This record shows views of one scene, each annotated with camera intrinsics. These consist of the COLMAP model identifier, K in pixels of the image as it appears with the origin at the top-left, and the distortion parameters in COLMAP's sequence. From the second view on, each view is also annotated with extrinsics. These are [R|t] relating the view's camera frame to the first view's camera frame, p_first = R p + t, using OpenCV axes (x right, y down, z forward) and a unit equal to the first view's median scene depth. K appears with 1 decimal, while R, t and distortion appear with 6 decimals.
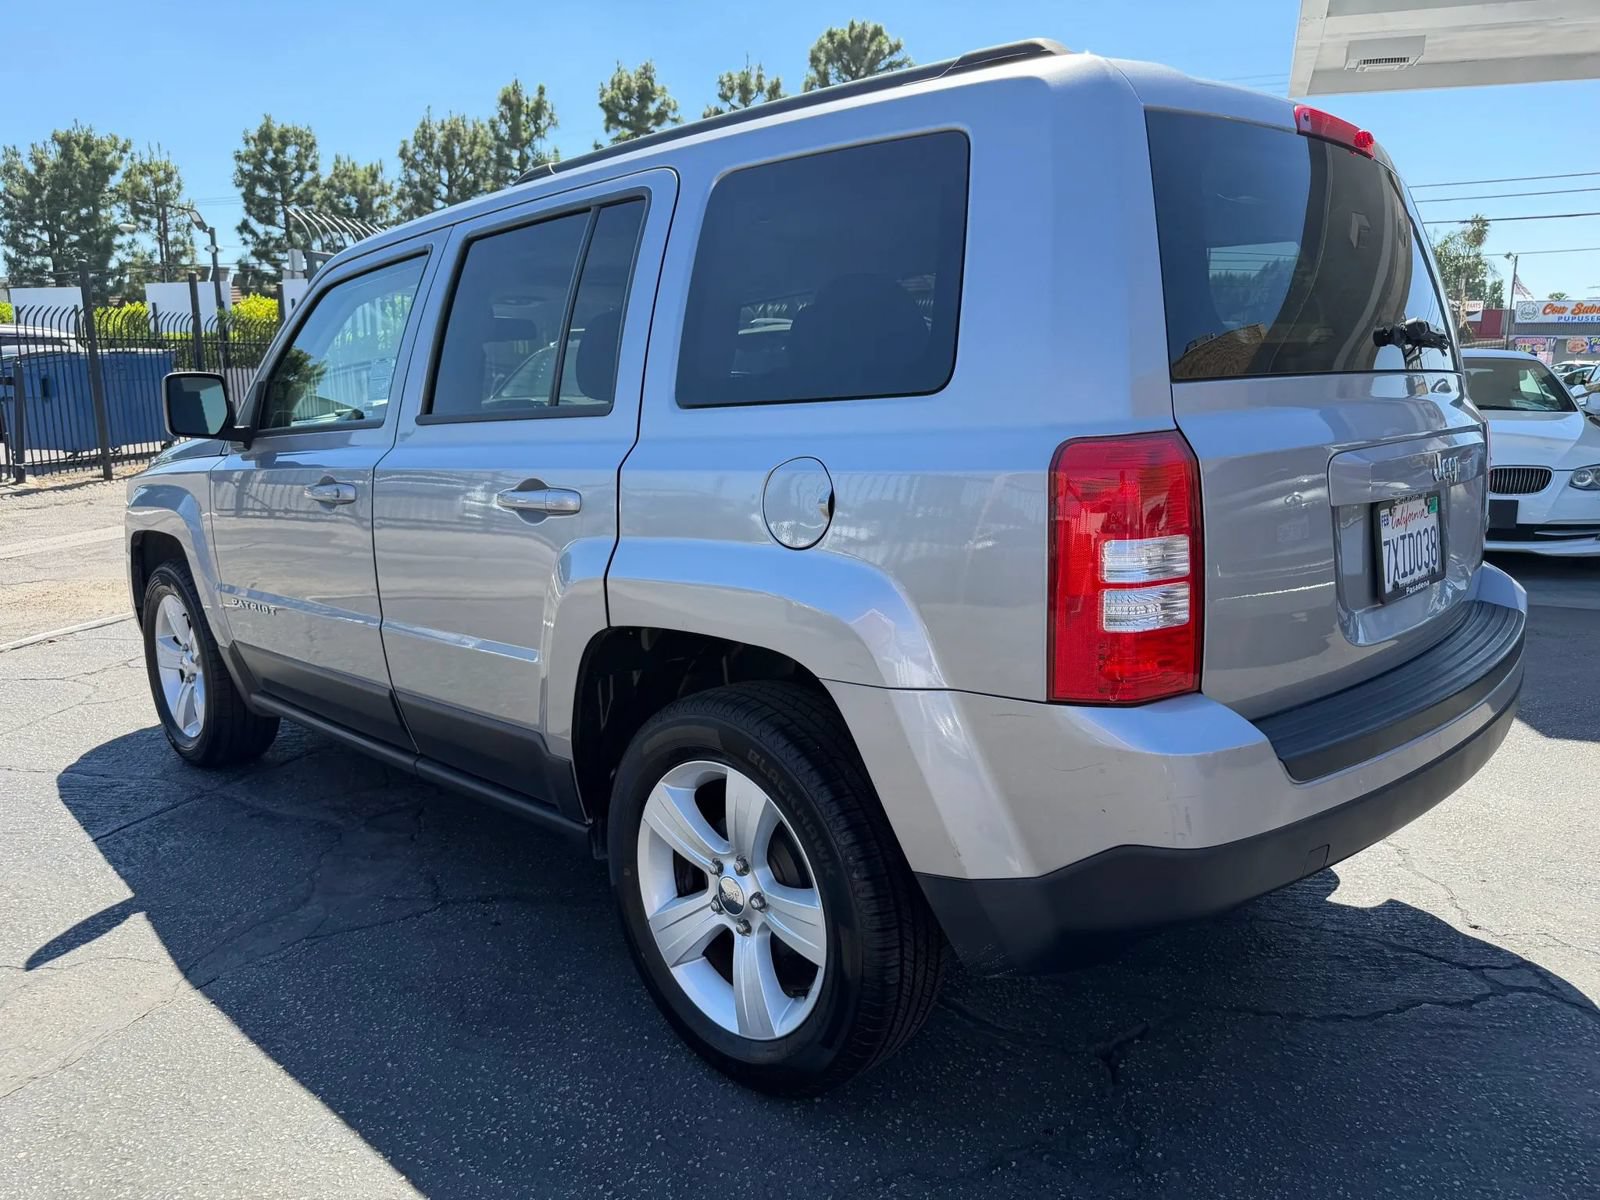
lens RADIAL K [[1125.7, 0, 818.9], [0, 1125.7, 621.5], [0, 0, 1]] dist [-0.000349, -0.006345]
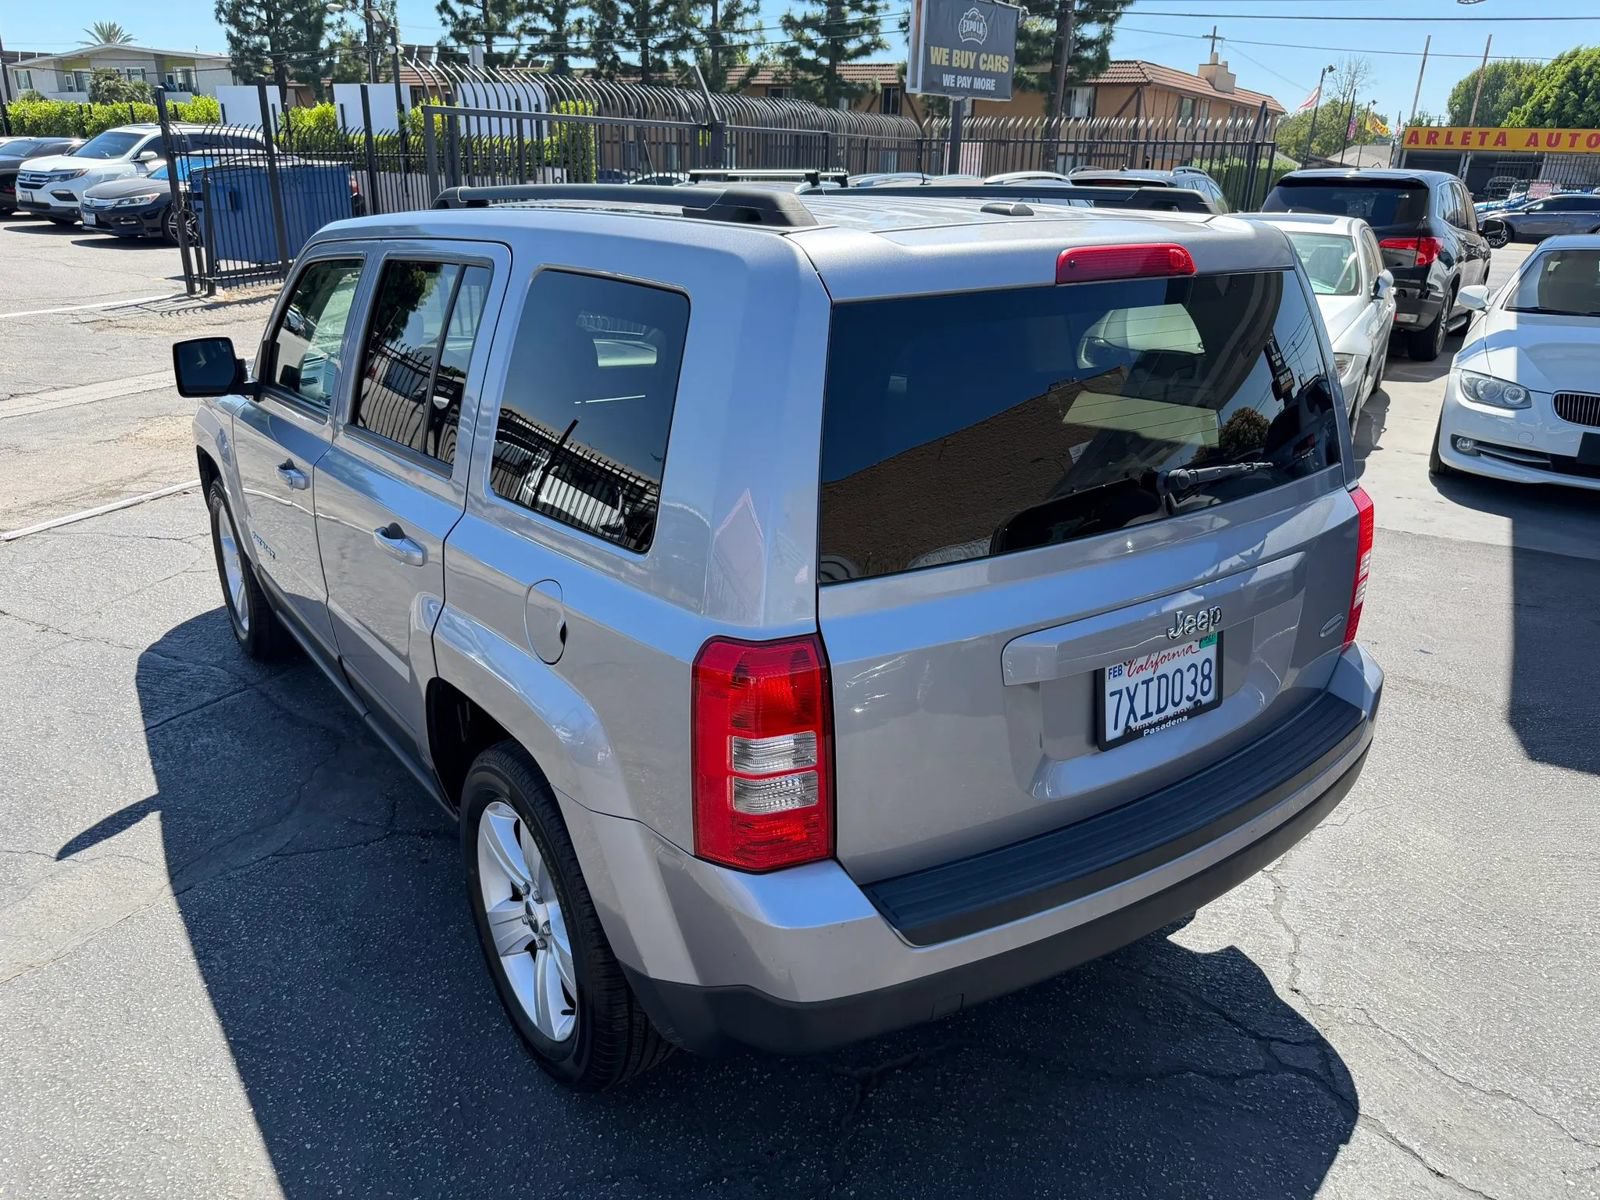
lens RADIAL K [[1123.0, 0, 795.7], [0, 1123.0, 626.5], [0, 0, 1]] dist [-0.000257, -0.006650]
pose [[0.983428, 0.089411, -0.157716, 0.248805], [-0.061826, 0.983179, 0.171861, -0.190726], [0.170430, -0.159262, 0.972414, -0.020980]]
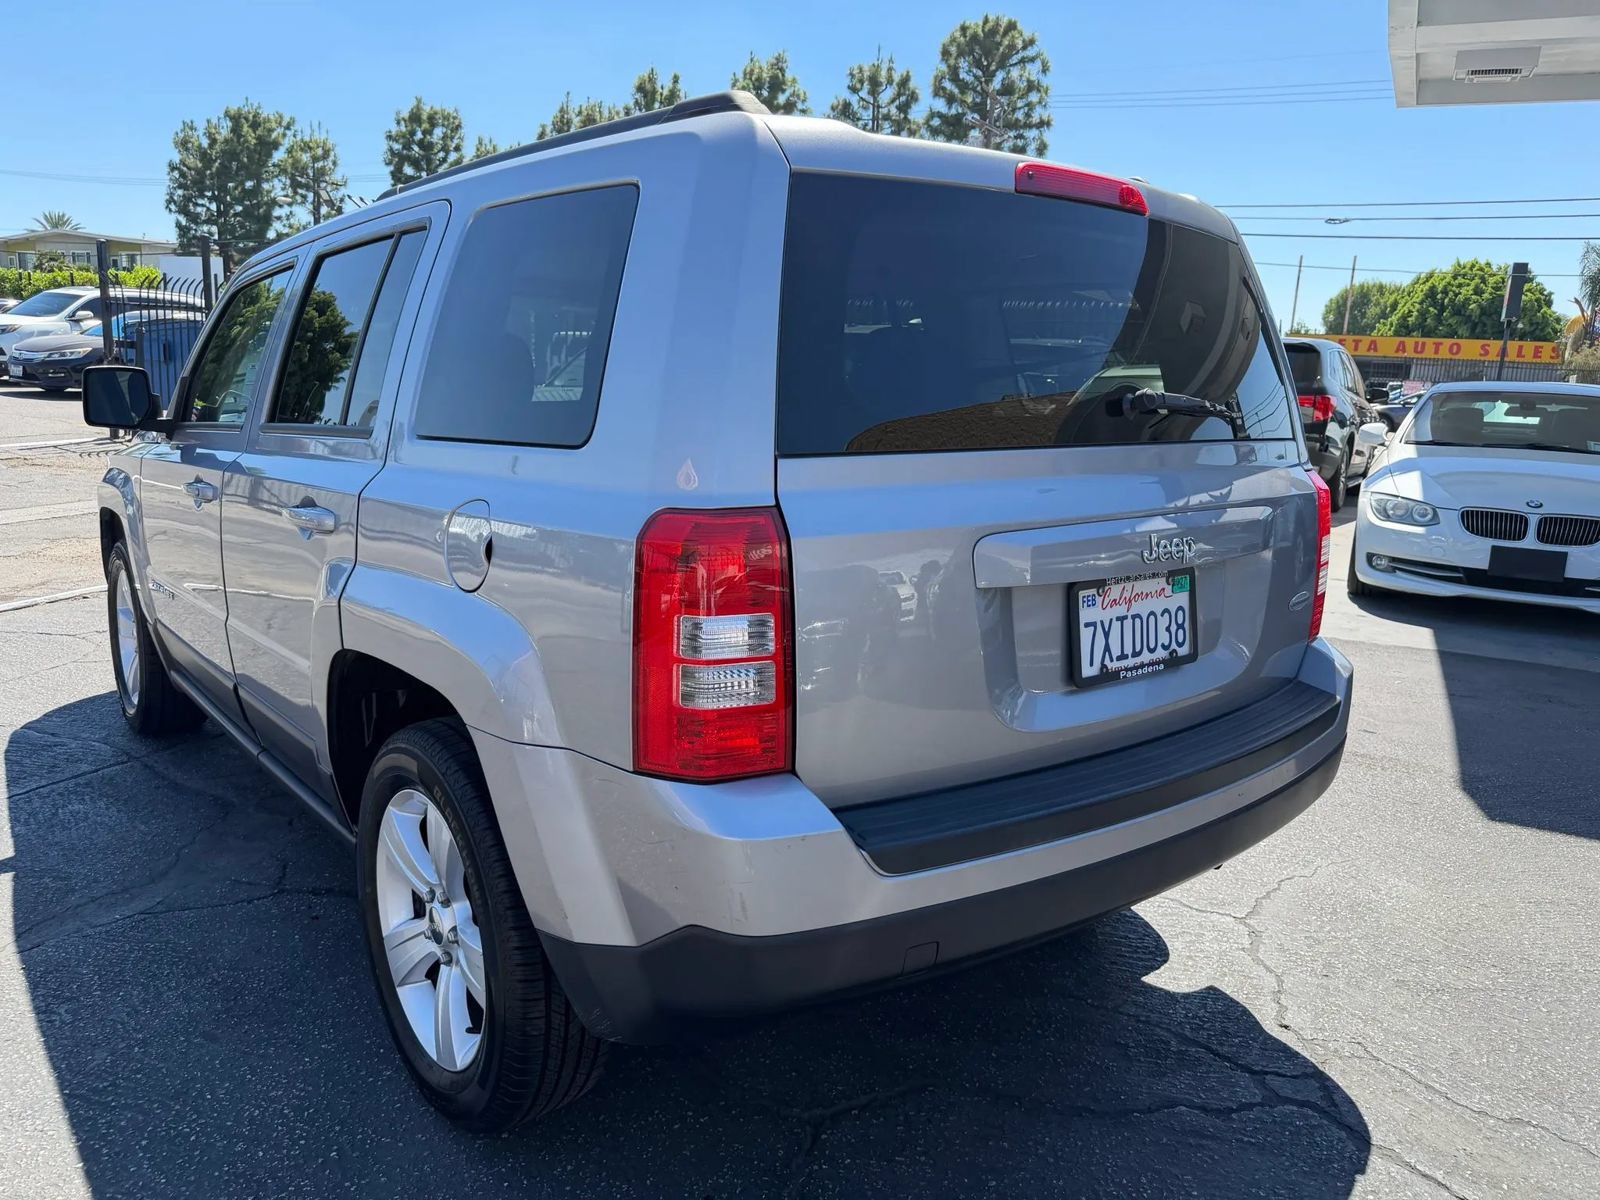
lens RADIAL K [[1127.7, 0, 792.5], [0, 1127.7, 608.3], [0, 0, 1]] dist [-0.001786, -0.004513]
pose [[0.991614, 0.069183, -0.109161, 0.238577], [-0.069646, 0.997572, -0.000431, -0.043720], [0.108866, 0.008030, 0.994024, 0.019036]]
